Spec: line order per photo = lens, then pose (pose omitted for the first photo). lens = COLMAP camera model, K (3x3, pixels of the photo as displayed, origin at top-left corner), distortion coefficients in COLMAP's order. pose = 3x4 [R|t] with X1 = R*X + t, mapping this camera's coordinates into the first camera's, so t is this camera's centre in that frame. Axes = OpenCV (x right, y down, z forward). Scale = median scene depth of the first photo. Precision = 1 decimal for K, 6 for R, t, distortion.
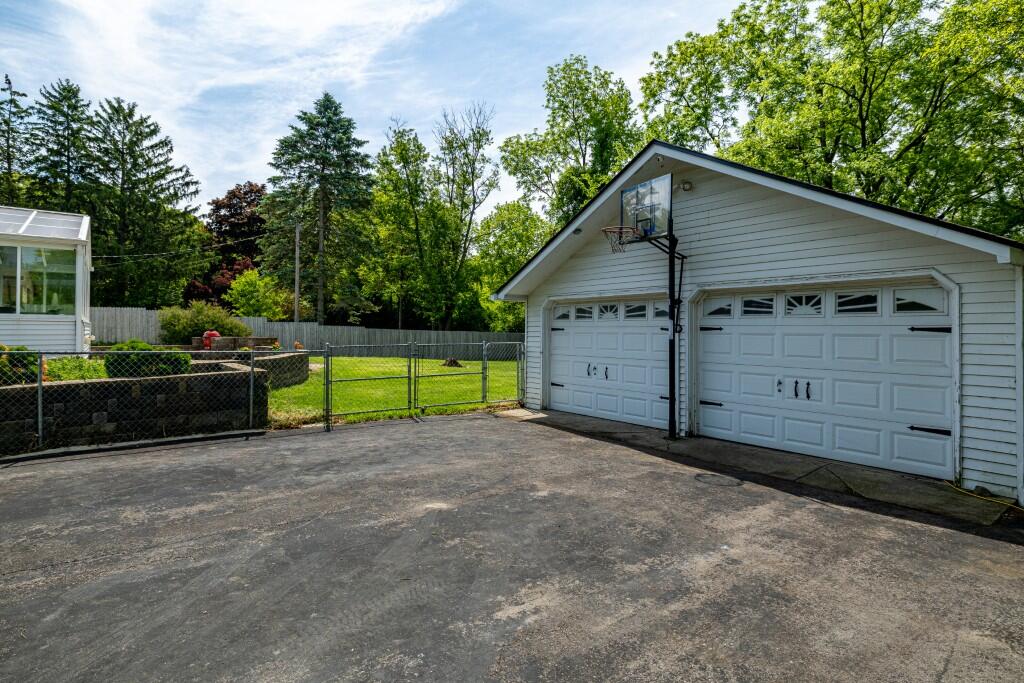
lens RADIAL K [[526.5, 0, 508.8], [0, 526.5, 320.8], [0, 0, 1]] dist [-0.001728, -0.000228]
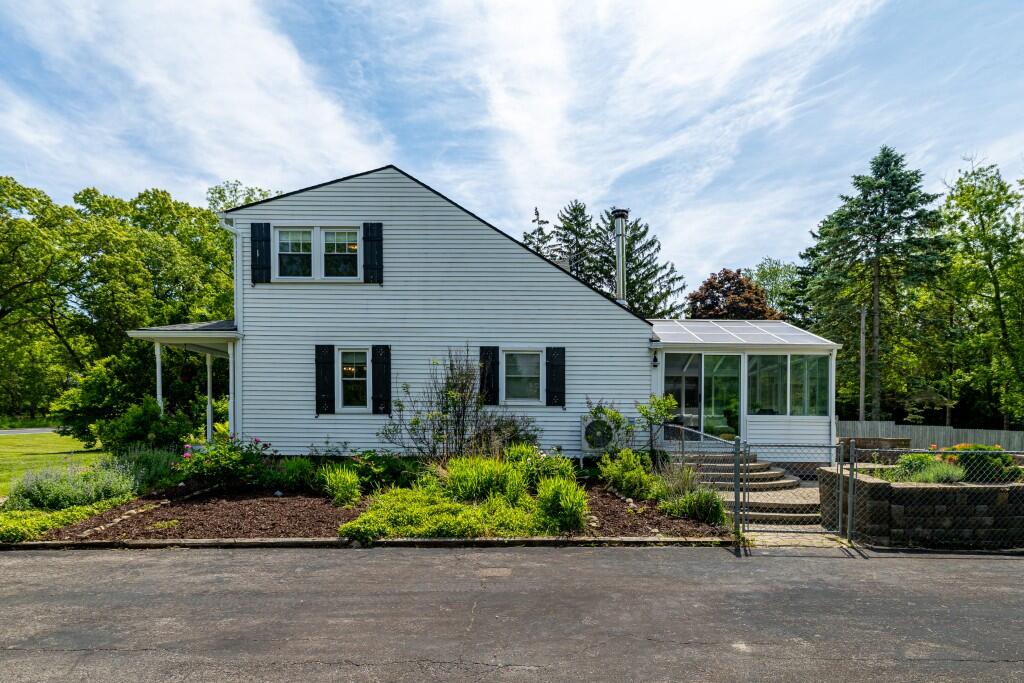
lens RADIAL K [[626.5, 0, 511.9], [0, 626.5, 450.6], [0, 0, 1]] dist [0.001173, -0.003780]
pose [[0.810454, 0.010239, -0.585713, -0.169474], [0.019313, 0.998837, 0.044184, -0.002952], [0.585484, -0.047121, 0.809313, -0.128476]]
